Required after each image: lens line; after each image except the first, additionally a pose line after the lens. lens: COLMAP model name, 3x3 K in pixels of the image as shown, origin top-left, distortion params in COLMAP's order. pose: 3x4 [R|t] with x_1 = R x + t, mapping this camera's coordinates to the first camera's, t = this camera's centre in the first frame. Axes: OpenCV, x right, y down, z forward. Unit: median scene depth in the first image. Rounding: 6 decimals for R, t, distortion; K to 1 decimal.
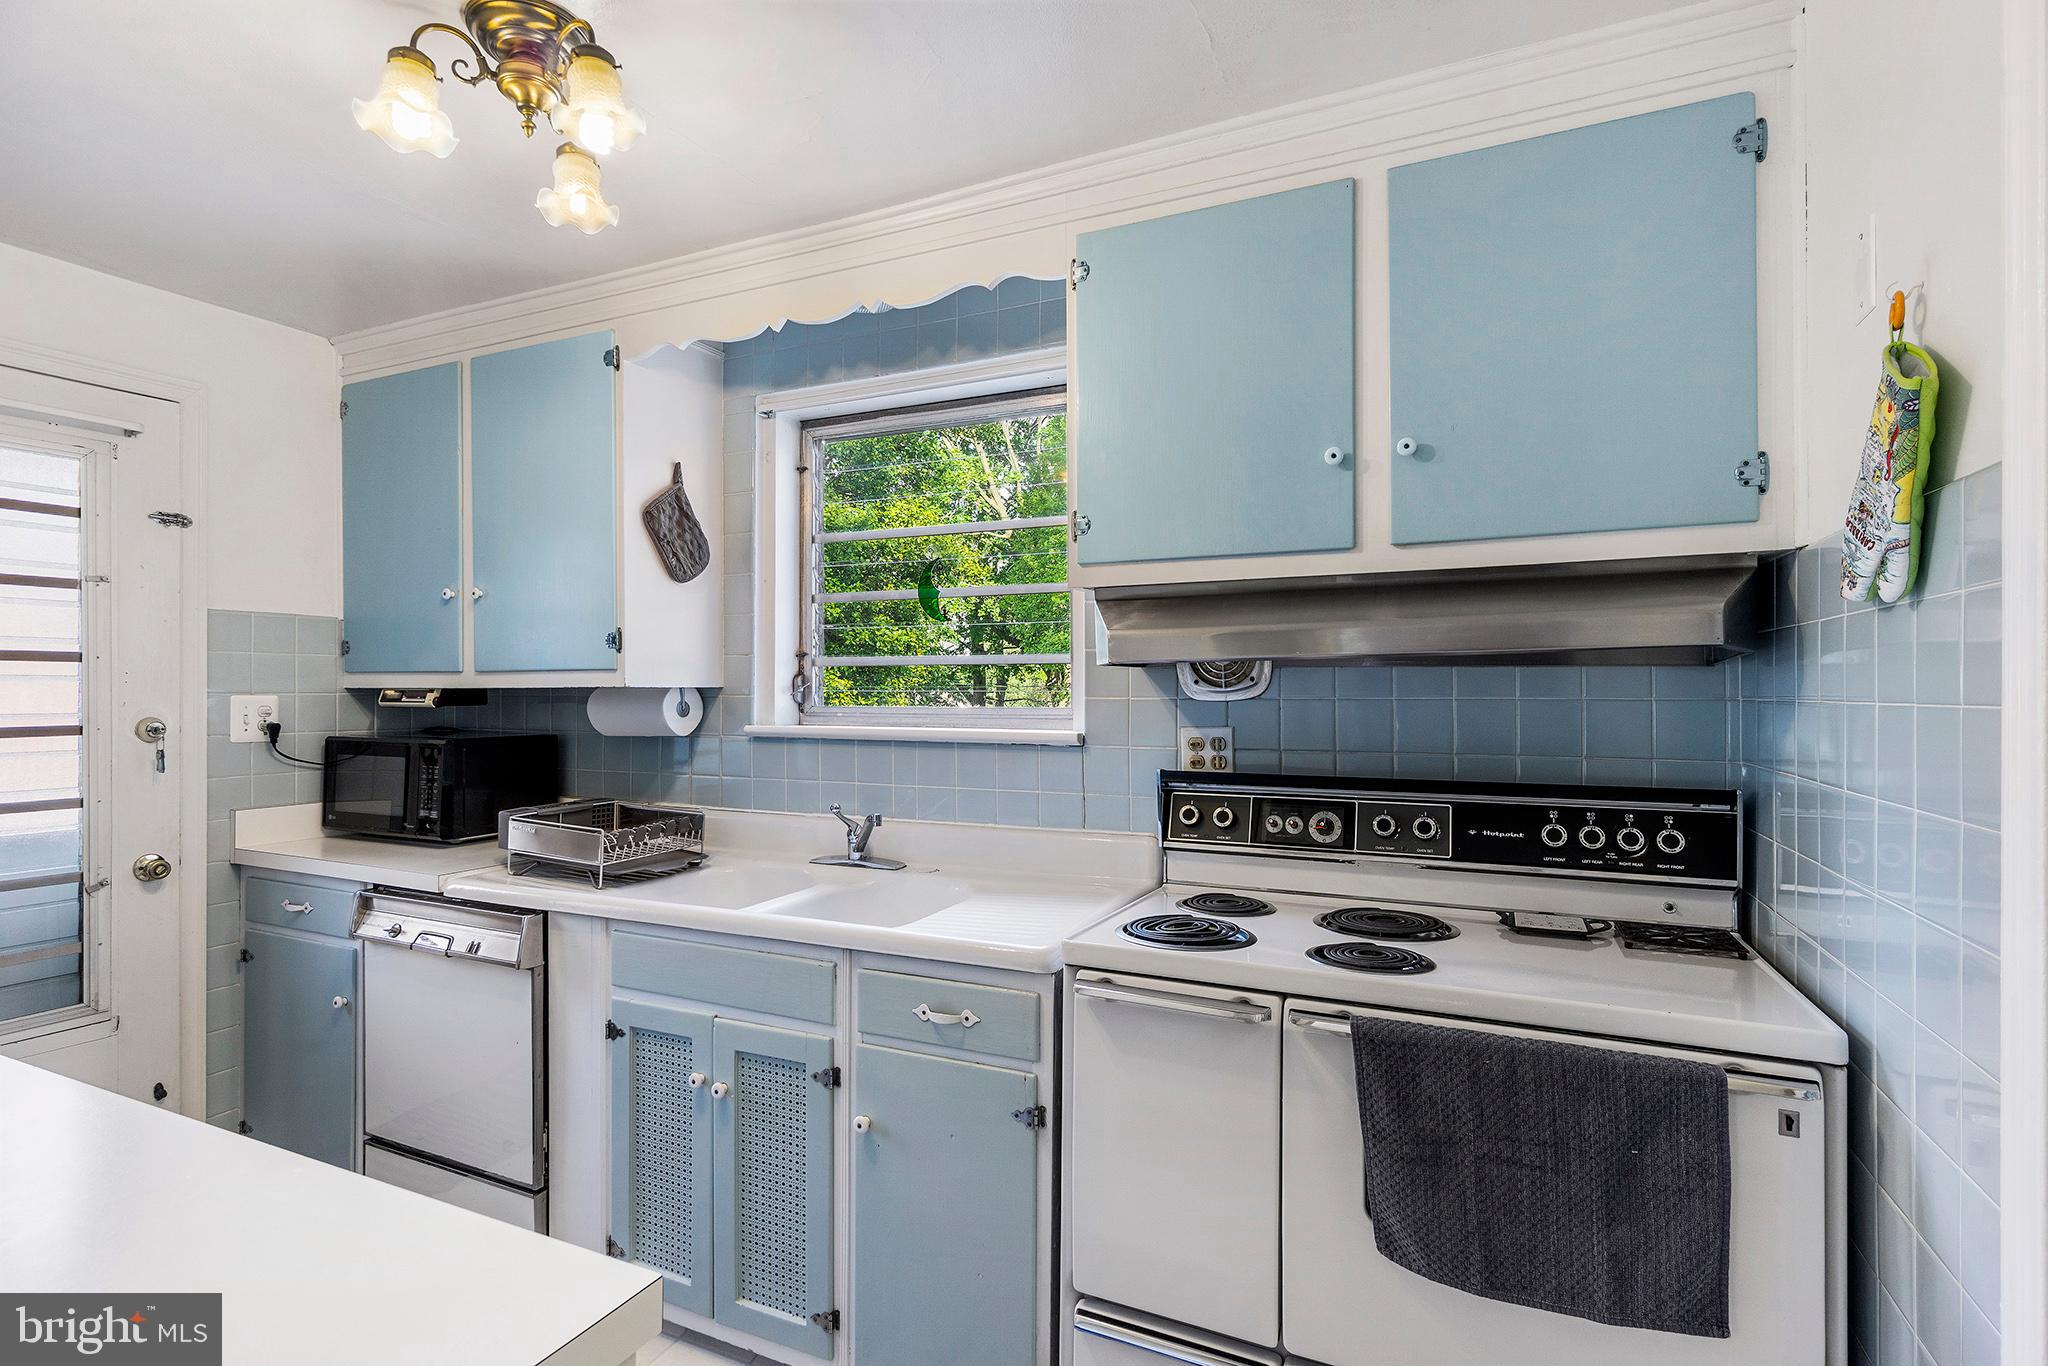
lens RADIAL K [[1013.8, 0, 1010.2], [0, 1013.8, 651.6], [0, 0, 1]] dist [0.001801, 0.000317]
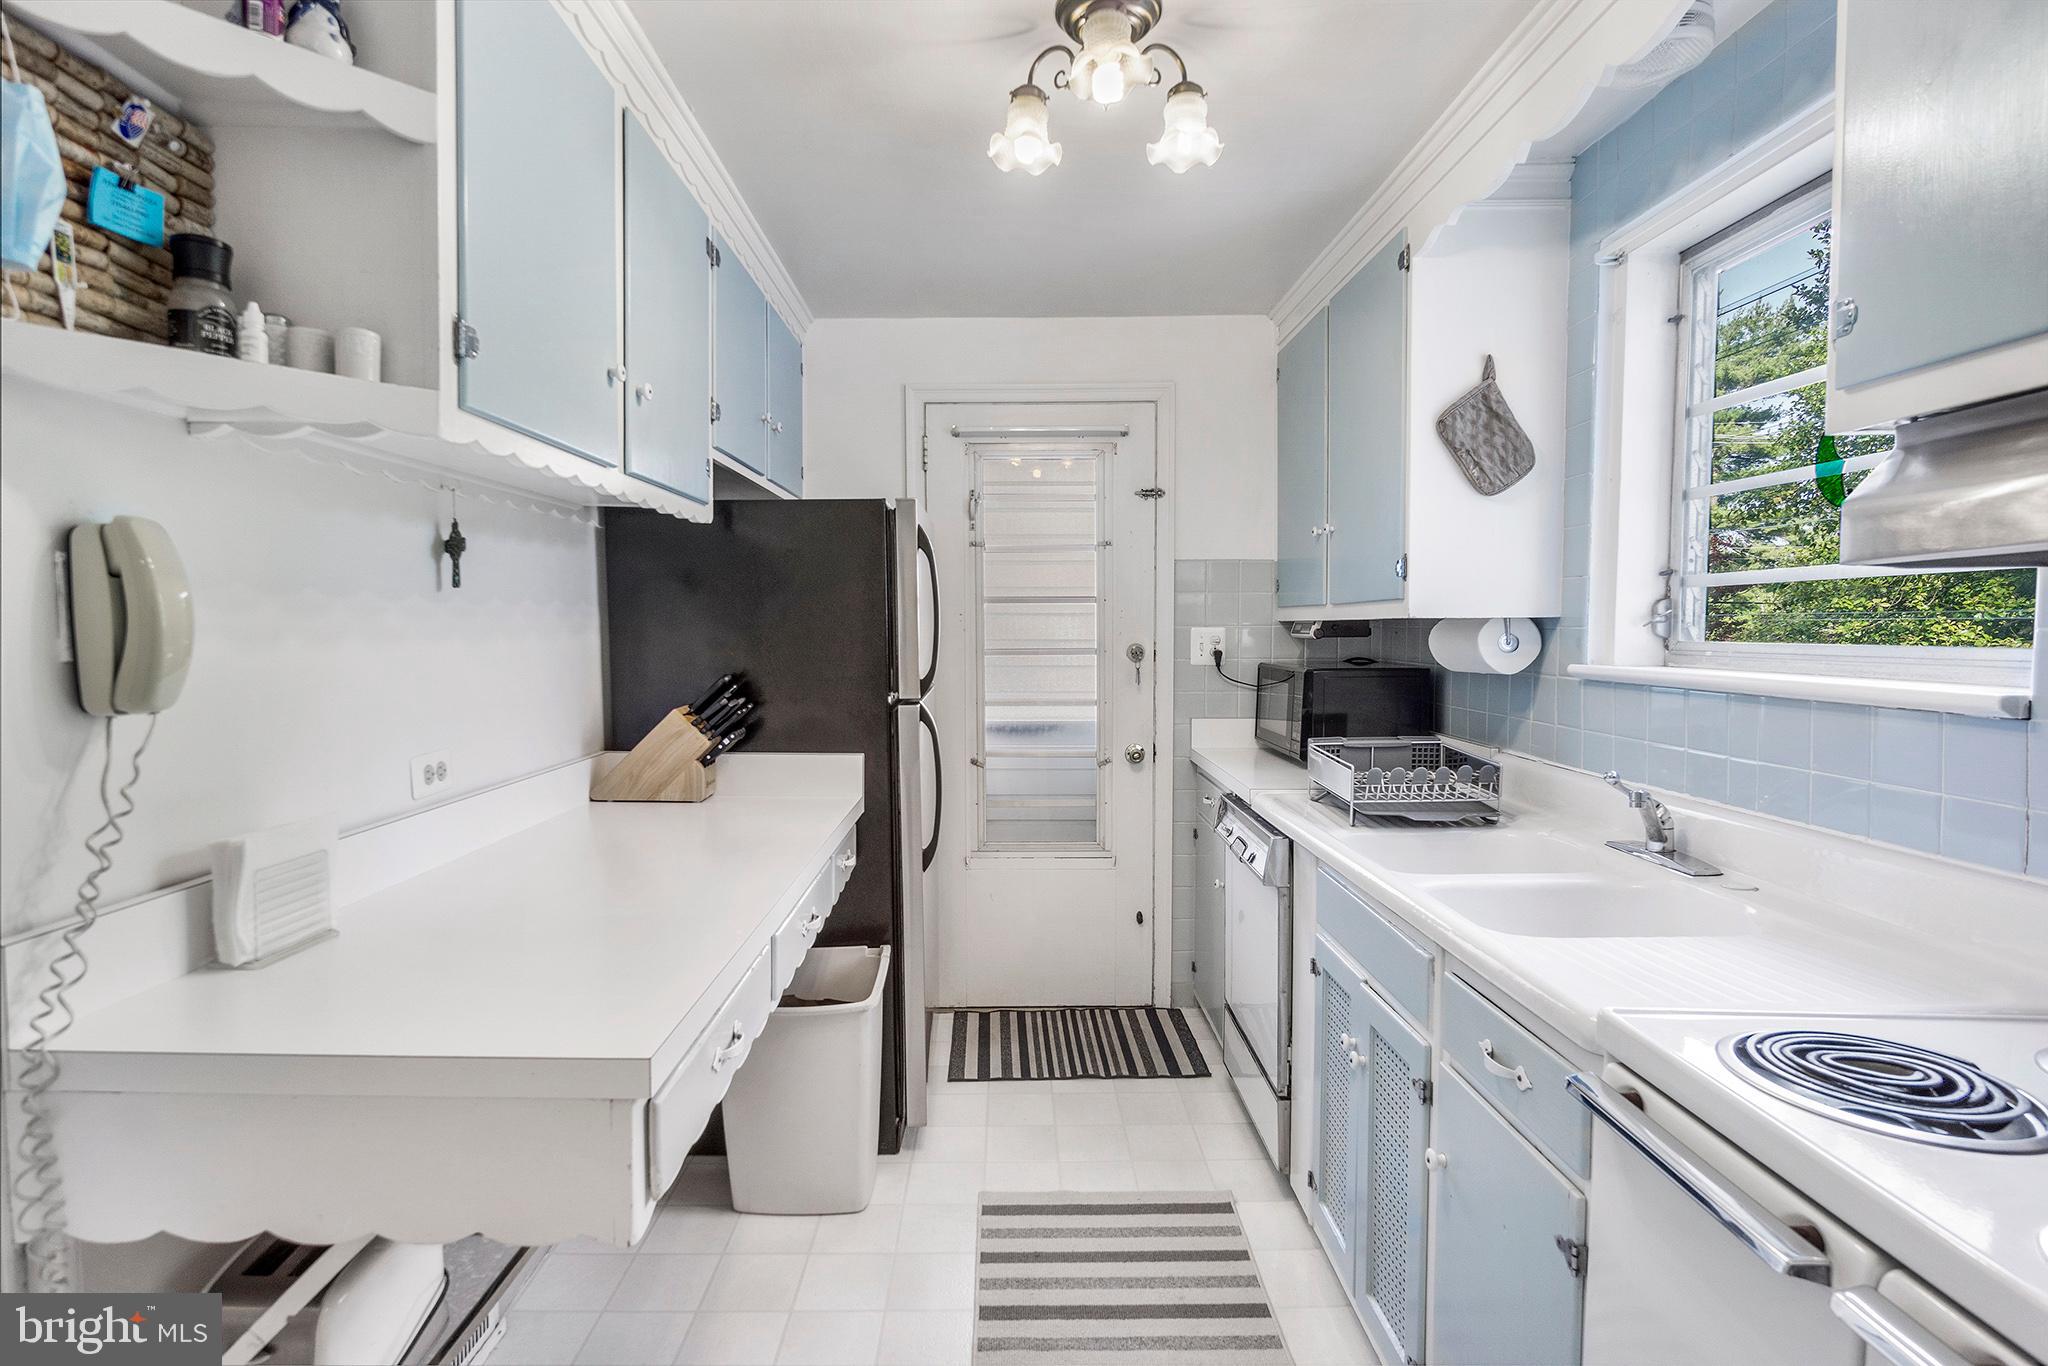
lens RADIAL K [[1044.0, 0, 1012.7], [0, 1044.0, 652.7], [0, 0, 1]] dist [-0.001807, -0.000271]
pose [[0.403936, 0.021465, -0.914535, 0.321044], [0.037940, 0.998471, 0.040192, 0.013824], [0.914000, -0.050933, 0.402504, 0.266067]]
